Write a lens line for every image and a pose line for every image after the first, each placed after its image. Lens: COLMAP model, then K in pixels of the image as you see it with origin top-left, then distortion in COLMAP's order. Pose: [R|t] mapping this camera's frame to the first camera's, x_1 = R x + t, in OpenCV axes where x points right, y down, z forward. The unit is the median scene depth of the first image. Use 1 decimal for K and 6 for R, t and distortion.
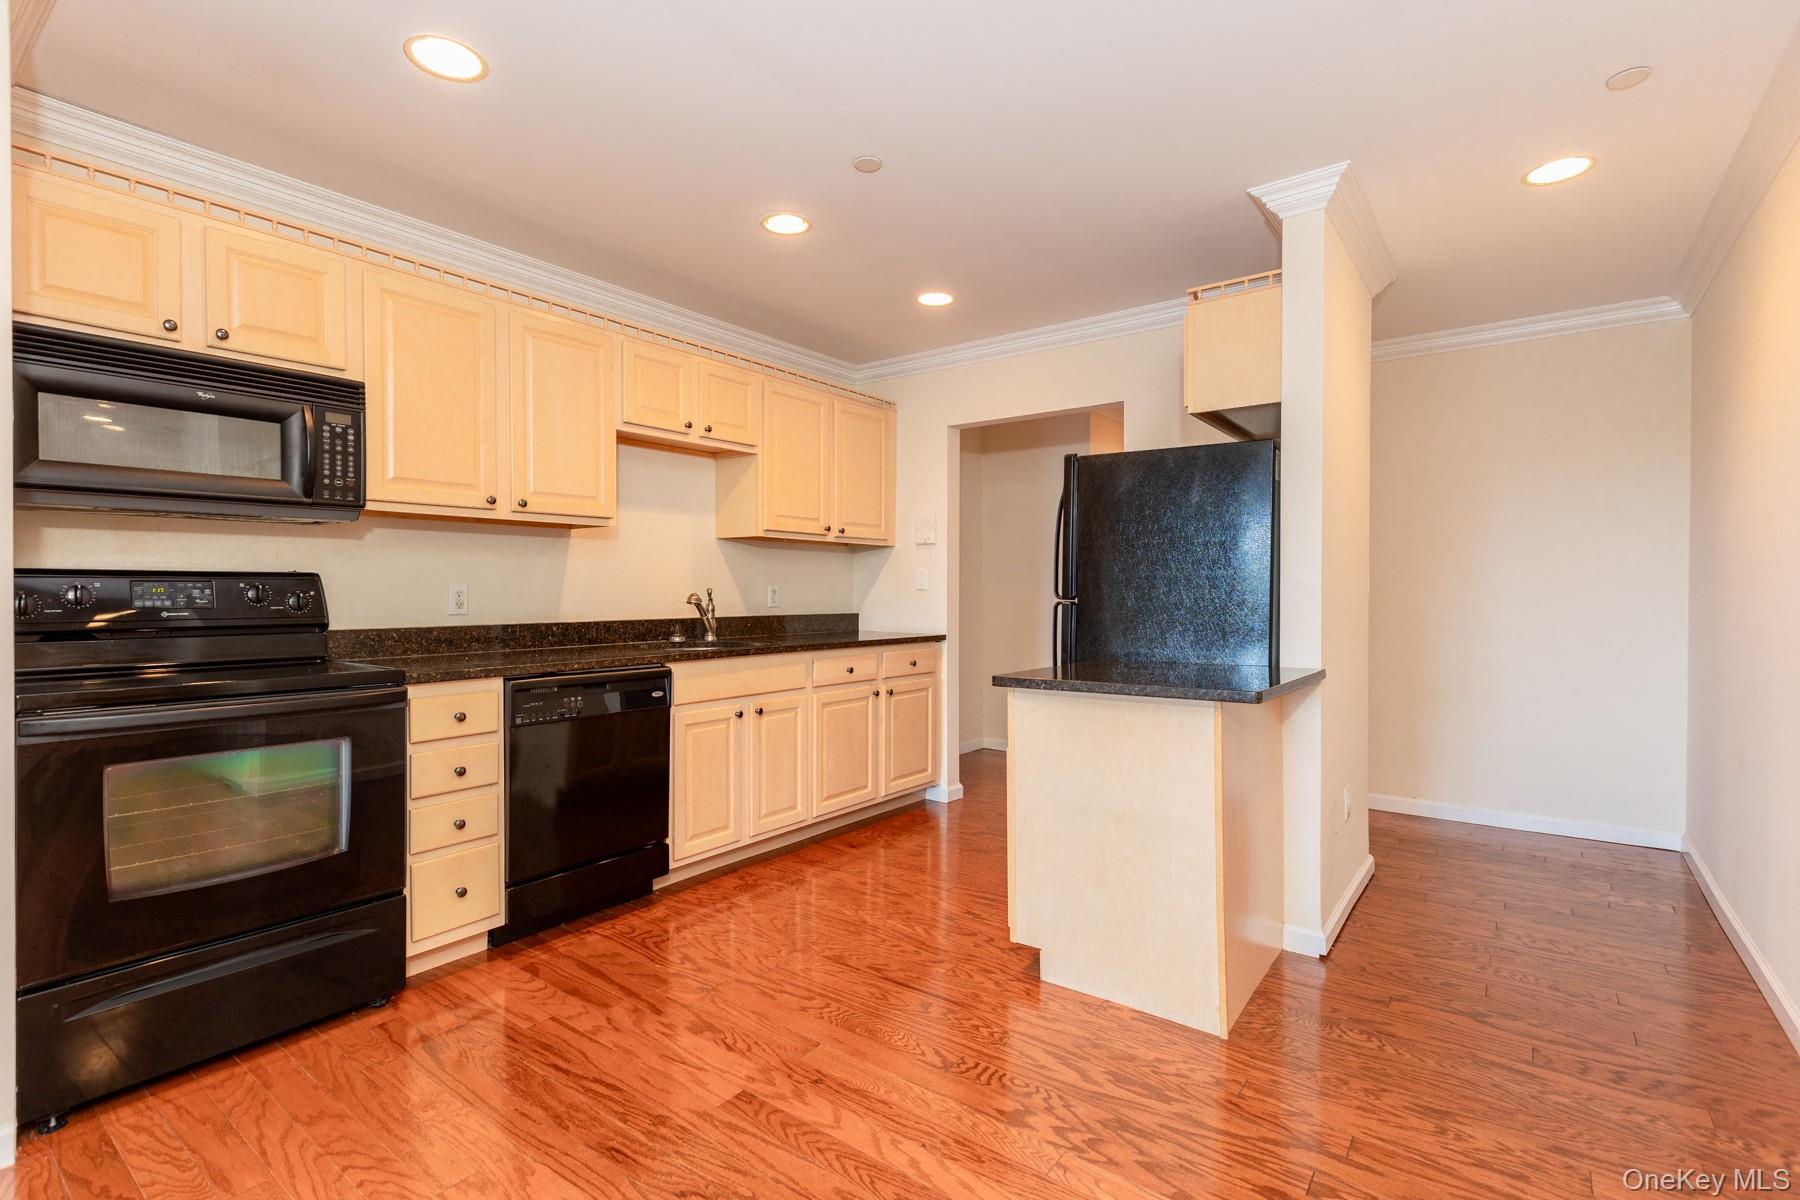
lens RADIAL K [[822.5, 0, 900.0], [0, 822.5, 600.0], [0, 0, 1]] dist [0.002134, -0.000133]
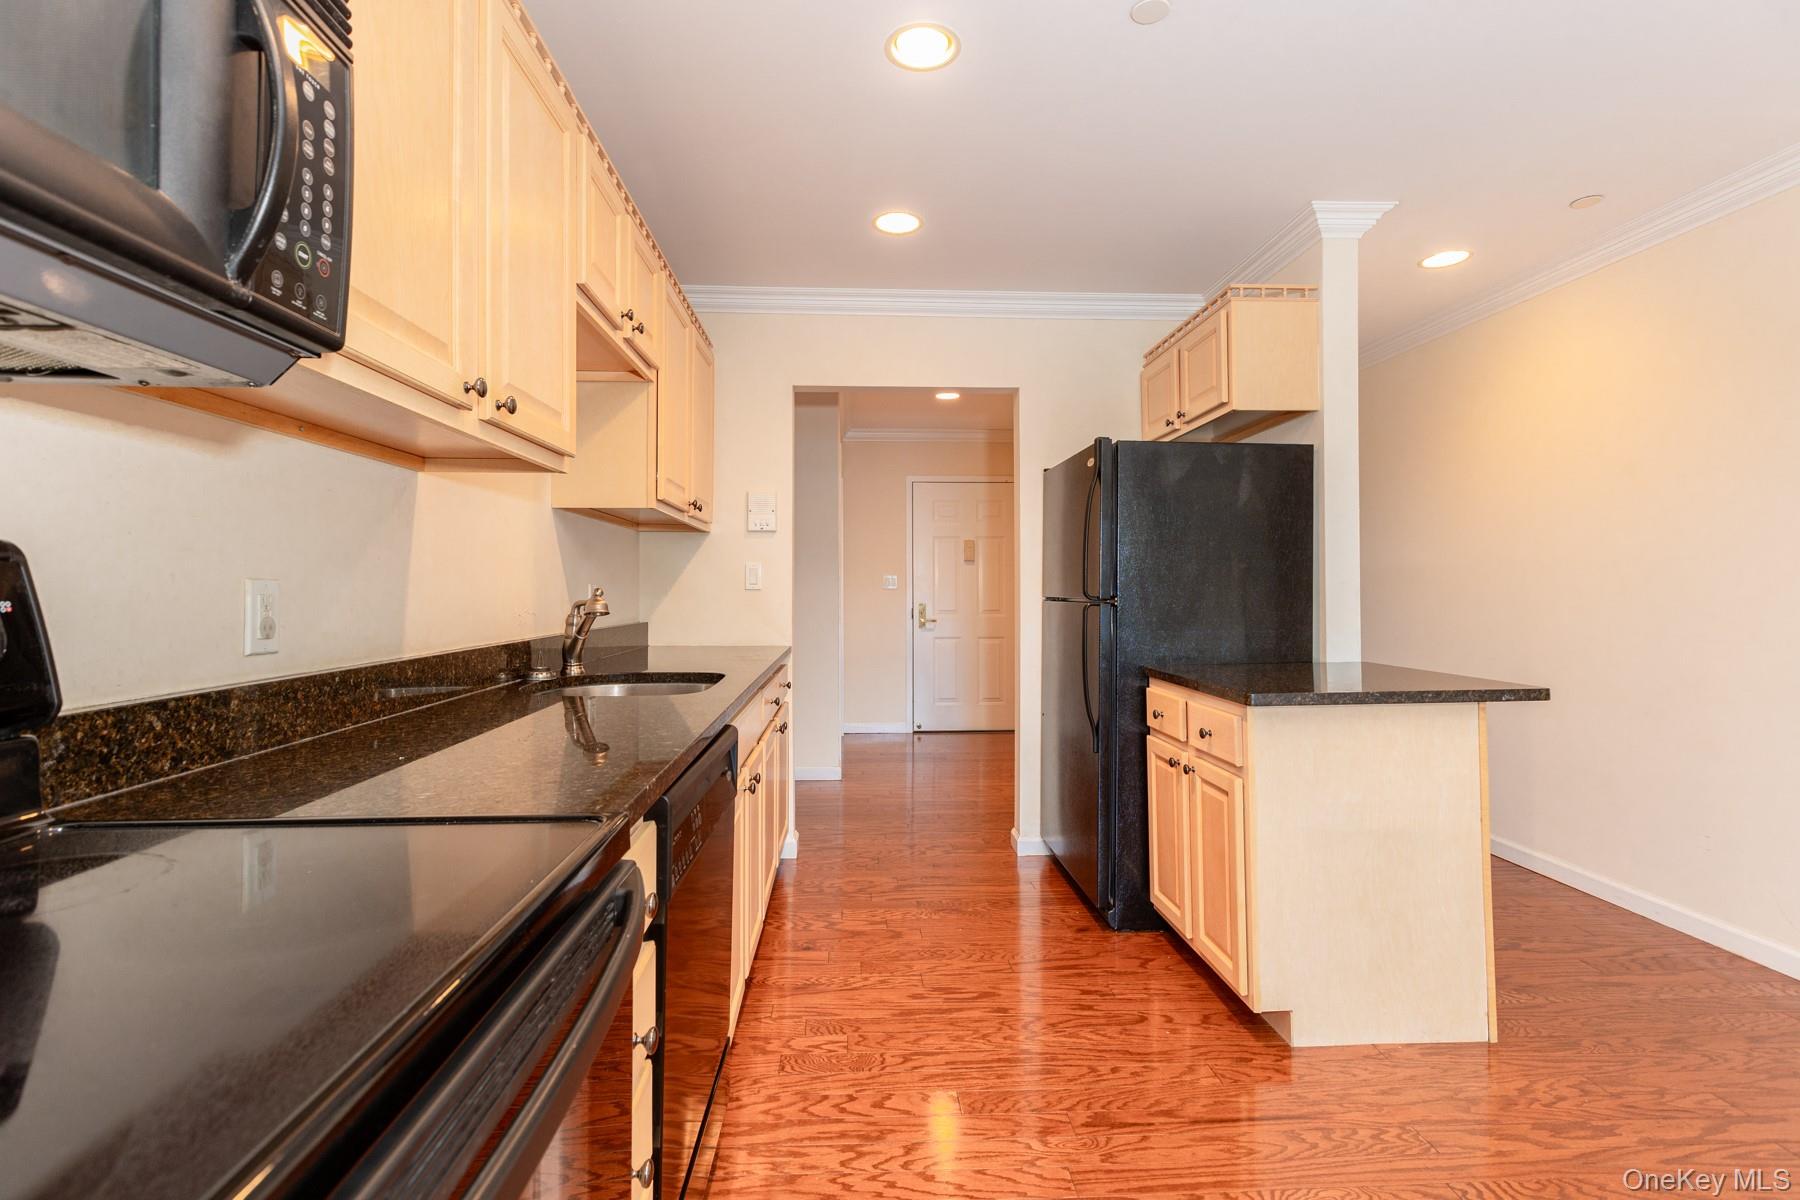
lens RADIAL K [[818.9, 0, 895.5], [0, 818.9, 579.8], [0, 0, 1]] dist [0.002072, -0.000929]
pose [[0.770114, 0.004360, 0.637891, -0.585805], [0.010576, 0.999752, -0.019601, -0.008037], [-0.637818, 0.021841, 0.769877, 0.509769]]
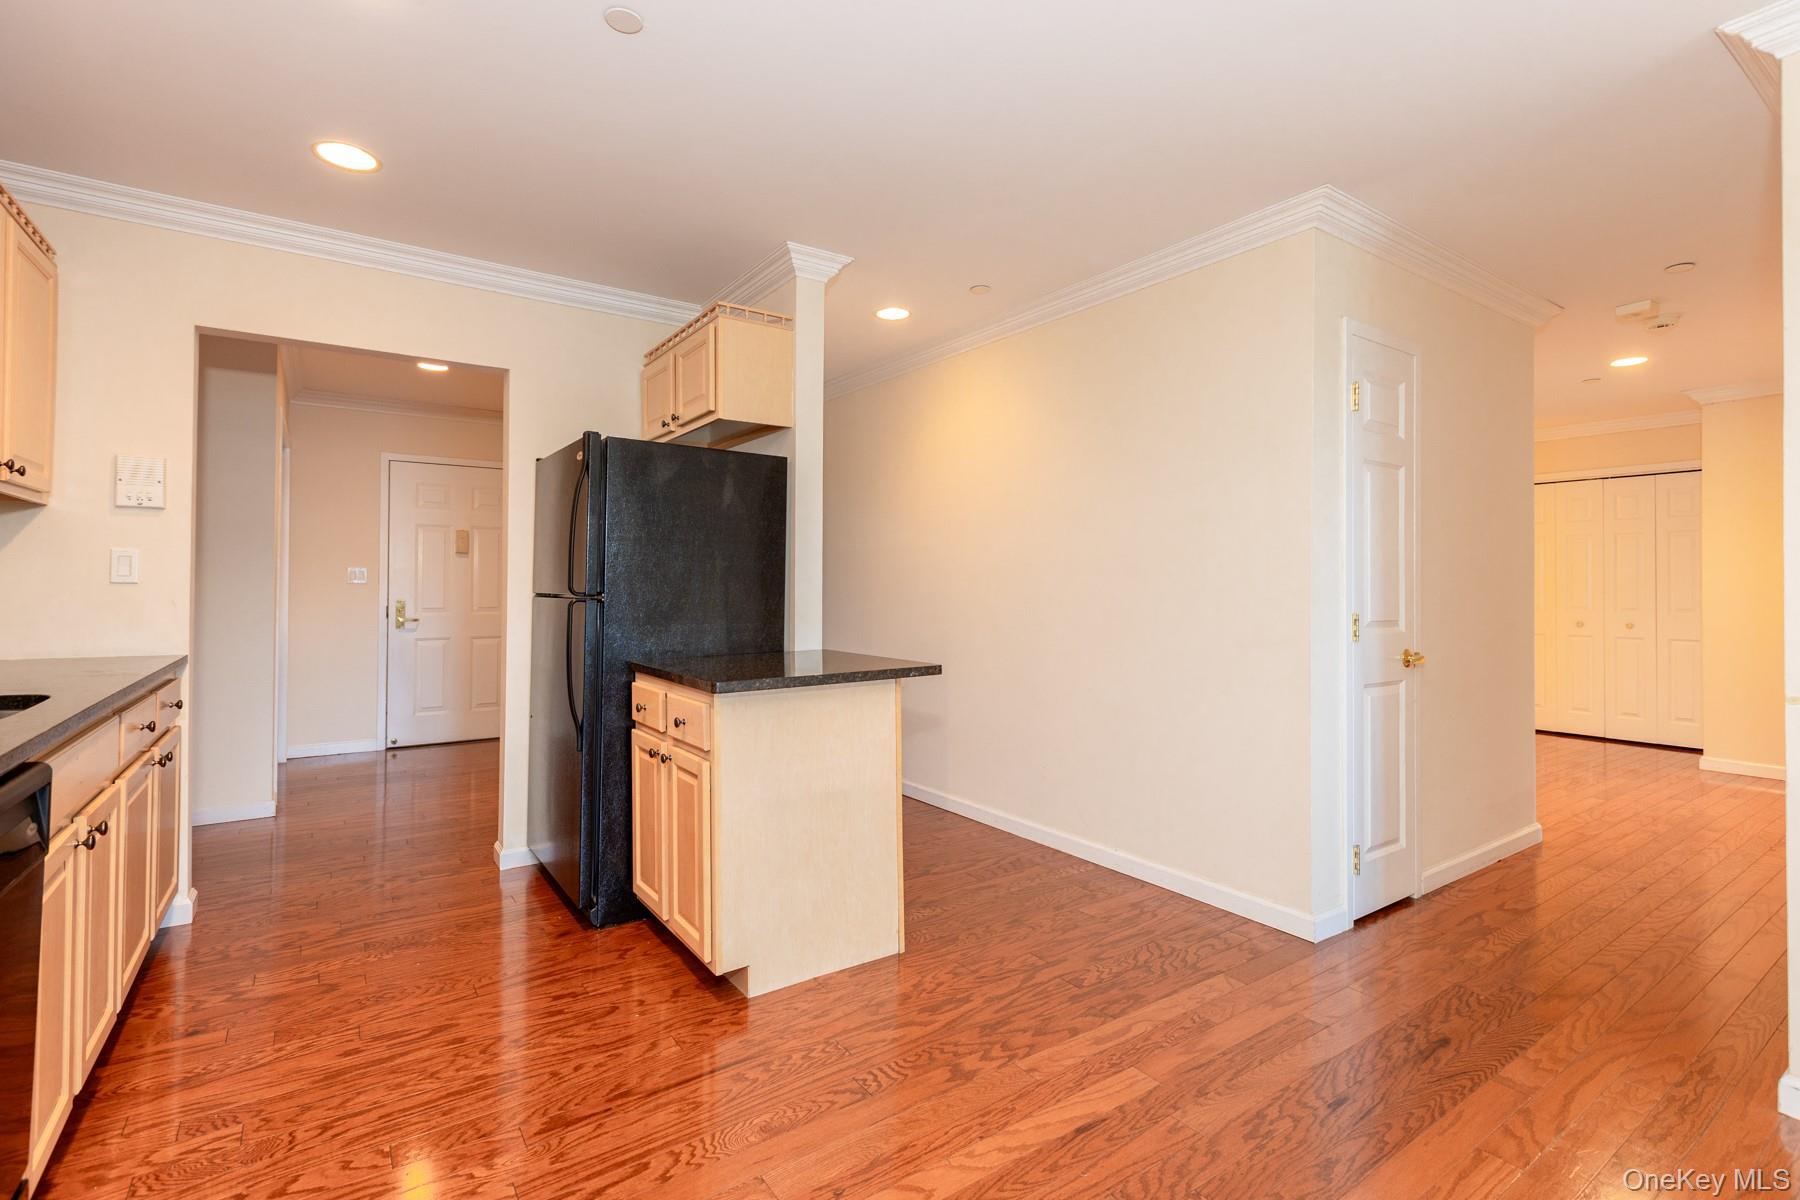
lens RADIAL K [[817.6, 0, 889.2], [0, 817.6, 576.4], [0, 0, 1]] dist [-0.000051, -0.000687]
pose [[0.320425, 0.010781, 0.947212, -0.572009], [0.007438, 0.999876, -0.013897, -0.007607], [-0.947245, 0.011498, 0.320305, 0.460770]]
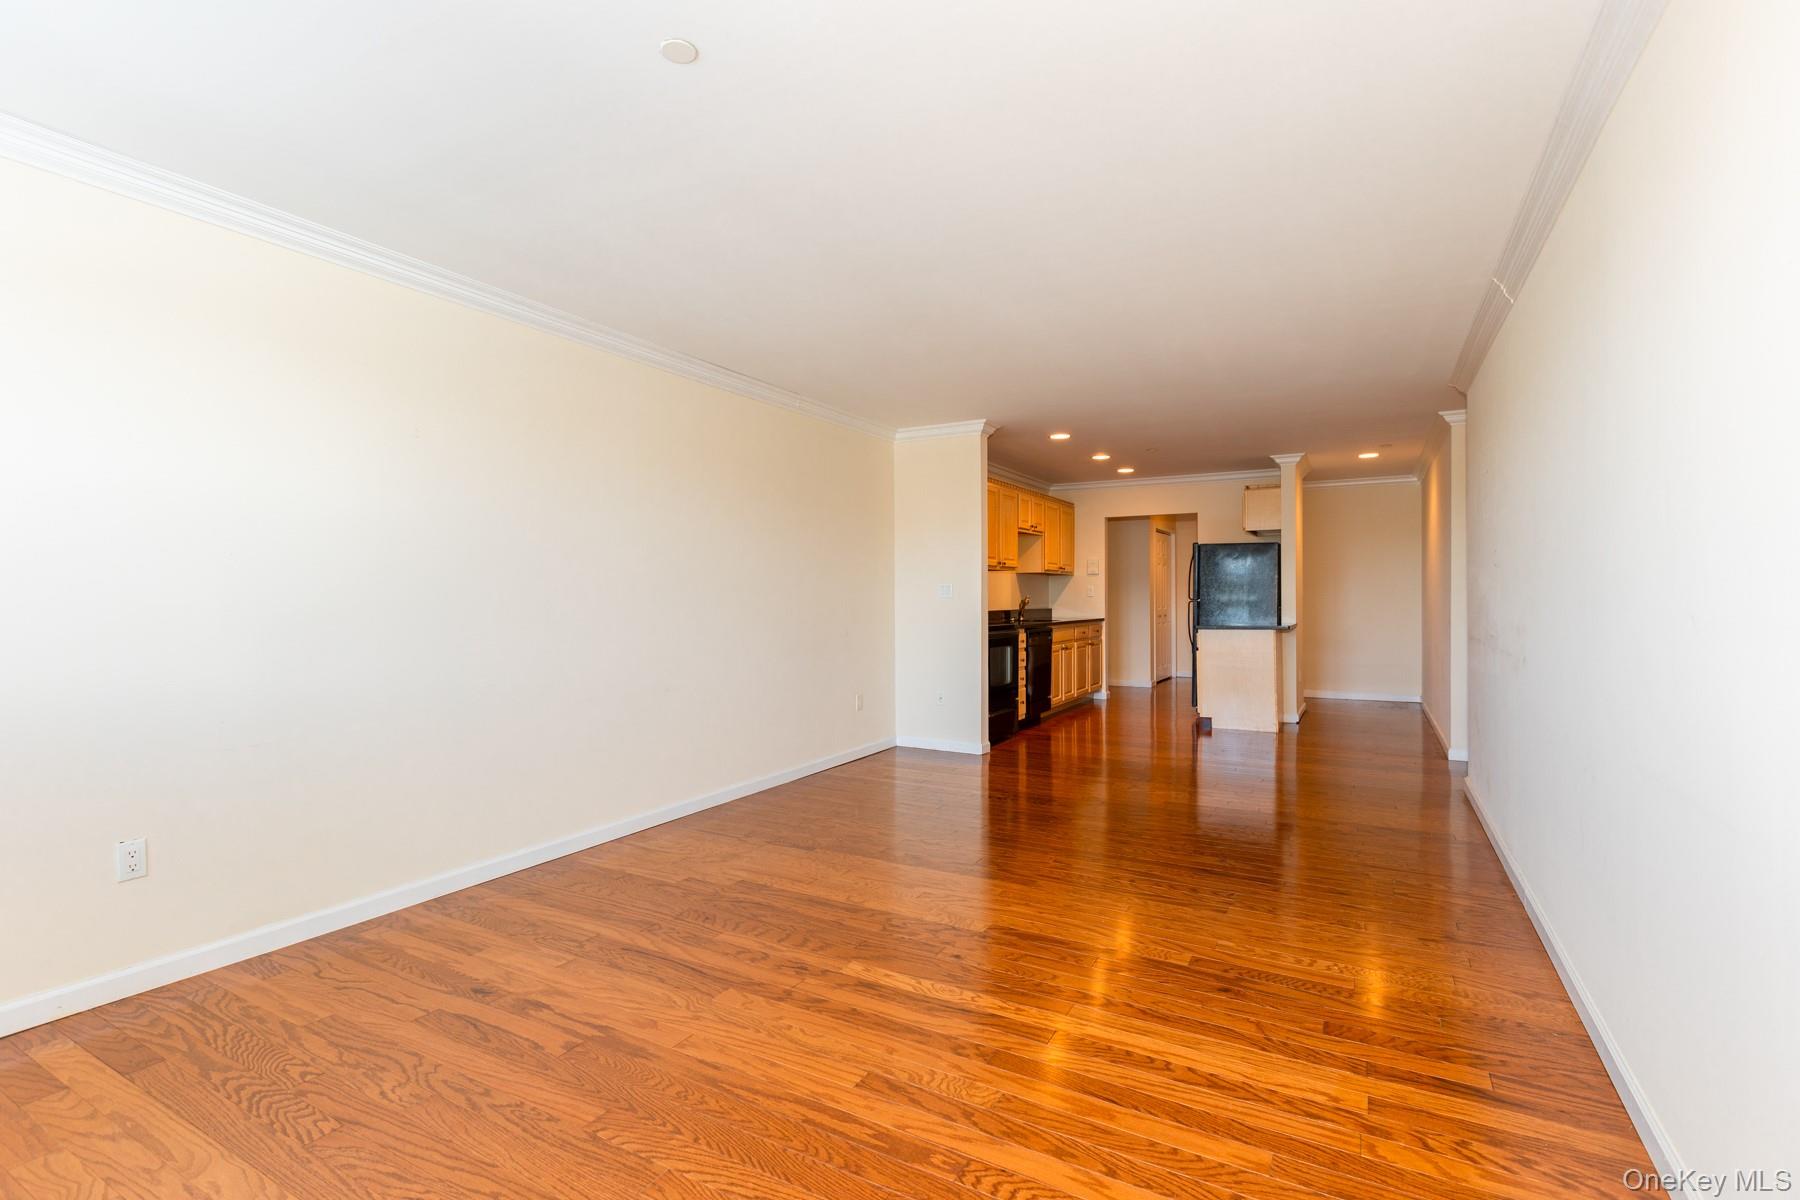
lens RADIAL K [[786.8, 0, 900.0], [0, 786.8, 600.0], [0, 0, 1]] dist [-0.010991, 0.000380]
pose [[0.993253, -0.006704, 0.115771, -1.078396], [0.007379, 0.999958, -0.005403, 0.005624], [-0.115730, 0.006221, 0.993261, -1.431786]]
